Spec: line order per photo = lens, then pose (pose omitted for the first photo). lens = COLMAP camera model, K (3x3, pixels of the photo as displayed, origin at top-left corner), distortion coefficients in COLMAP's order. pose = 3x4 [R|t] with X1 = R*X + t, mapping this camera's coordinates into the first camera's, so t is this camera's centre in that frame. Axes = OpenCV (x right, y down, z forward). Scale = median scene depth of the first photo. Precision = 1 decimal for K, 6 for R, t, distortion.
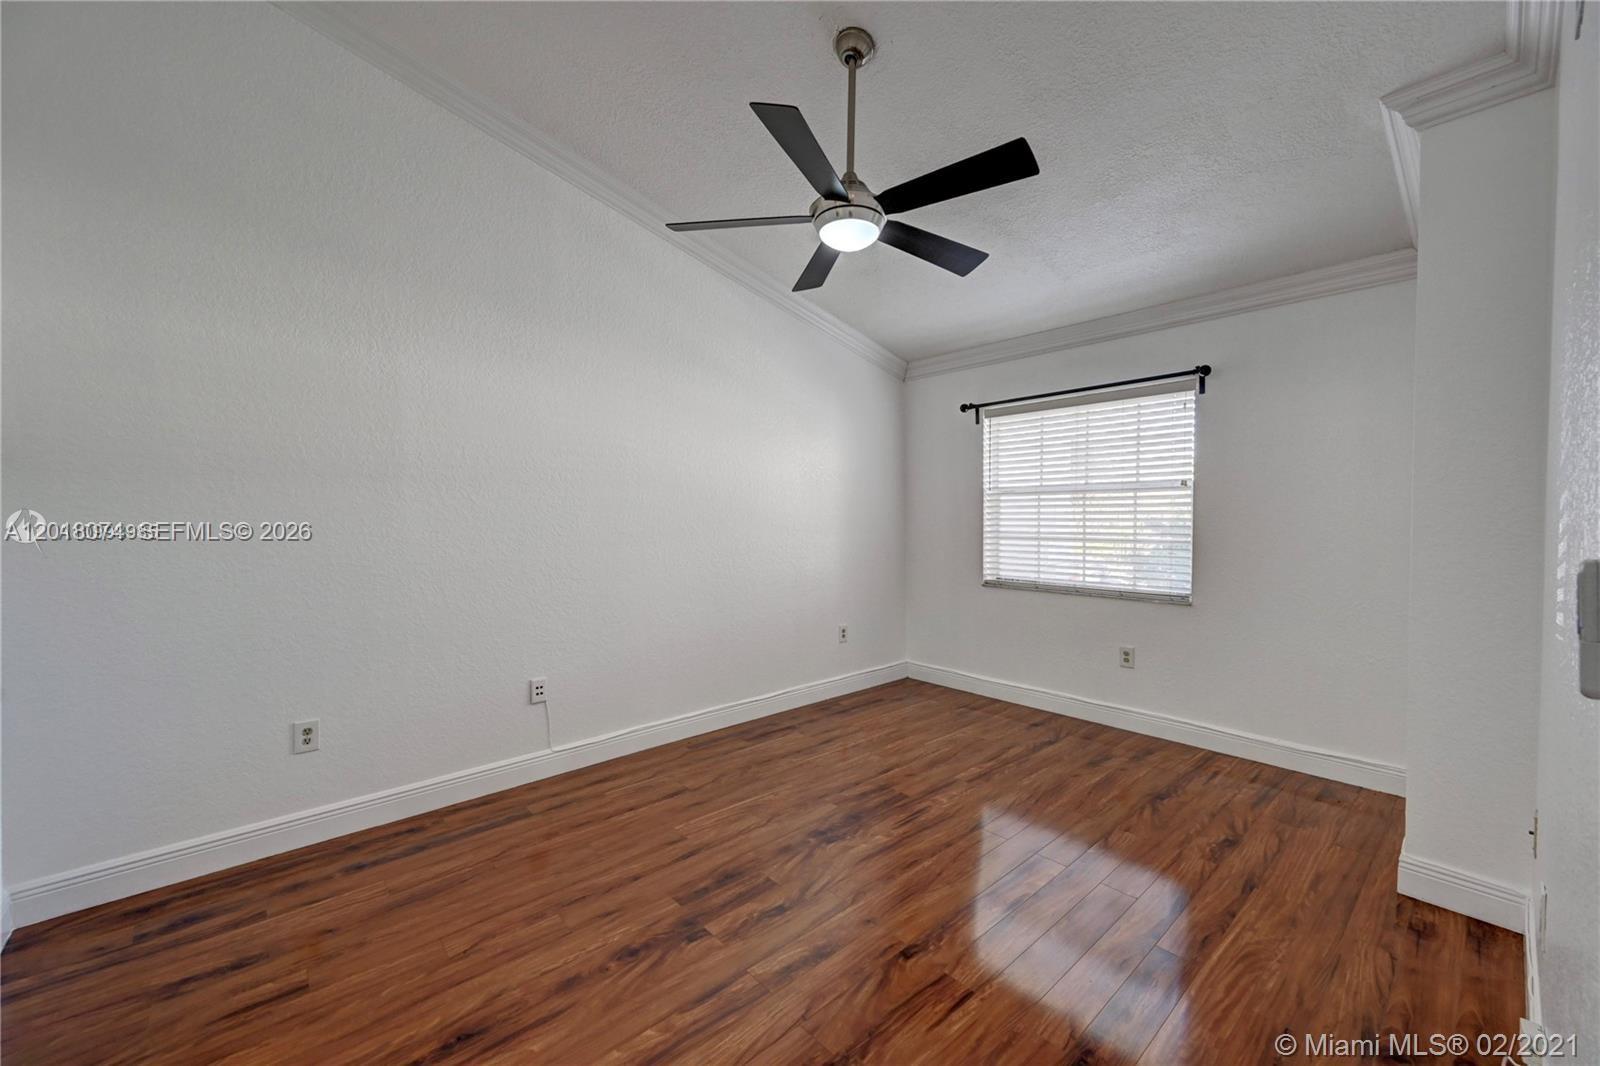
lens RADIAL K [[654.2, 0, 800.0], [0, 654.2, 533.0], [0, 0, 1]] dist [-0.000551, -0.000057]
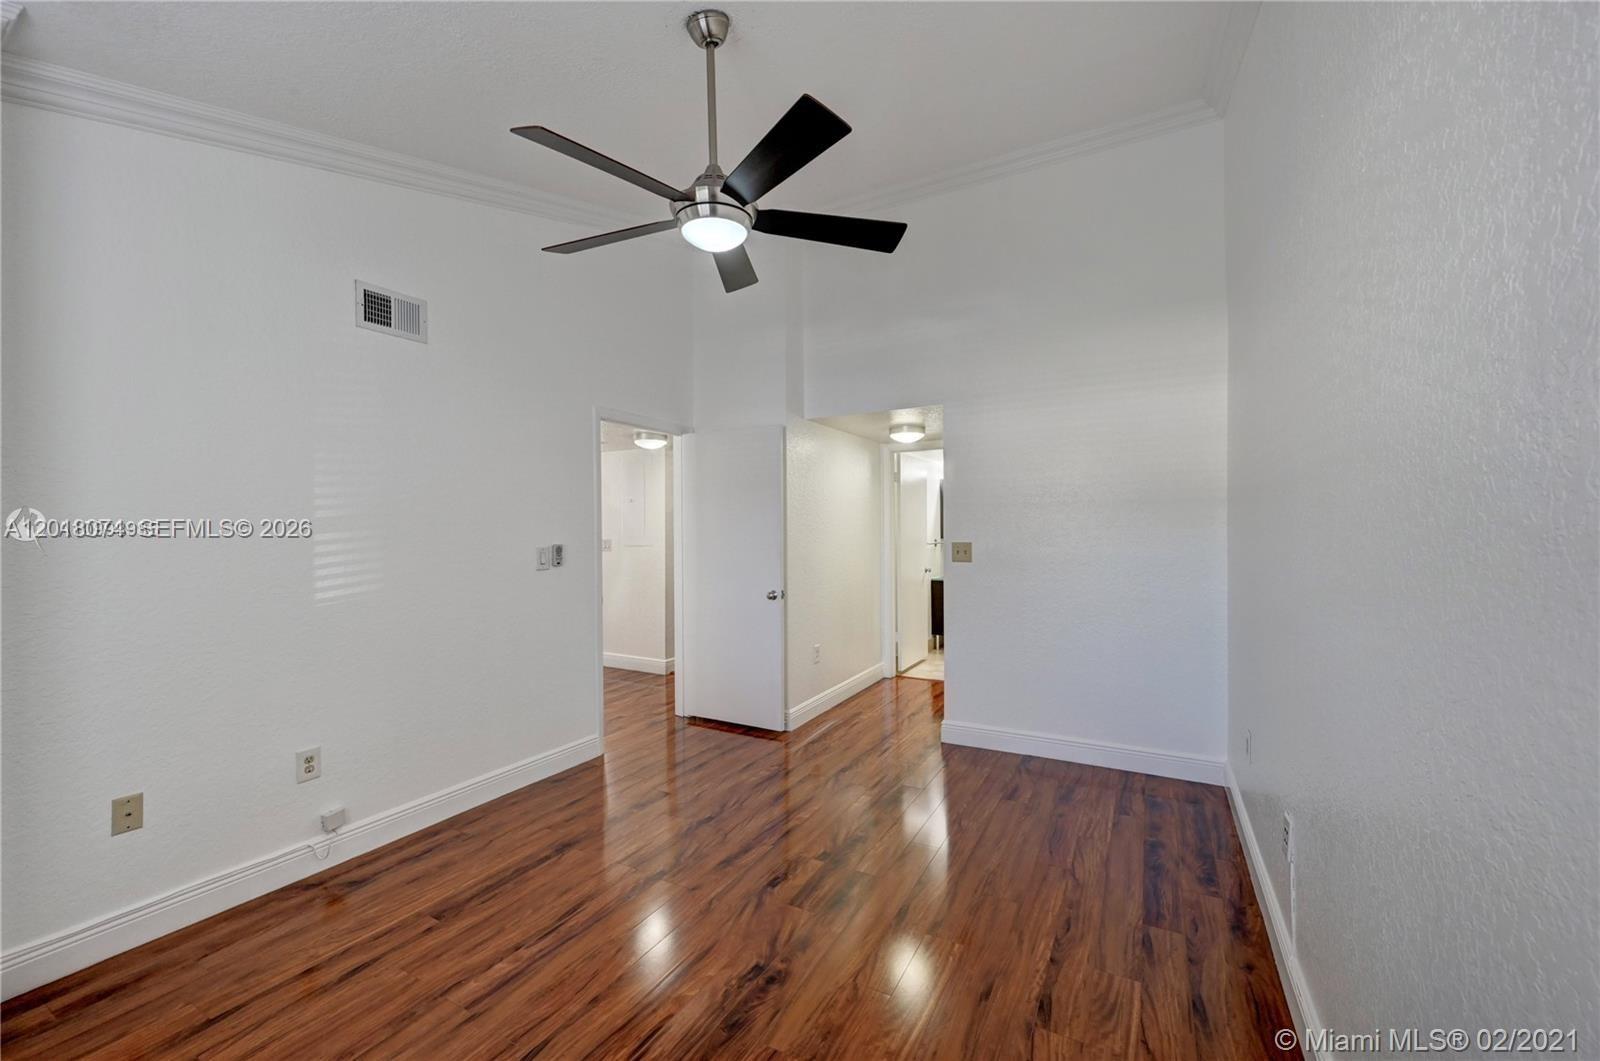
lens RADIAL K [[654.2, 0, 800.0], [0, 654.2, 530.5], [0, 0, 1]] dist [-0.000551, -0.000057]
pose [[-0.945652, 0.013942, -0.324880, 0.243878], [0.004069, 0.999510, 0.031048, -0.062068], [0.325154, 0.028038, -0.945245, 1.768885]]
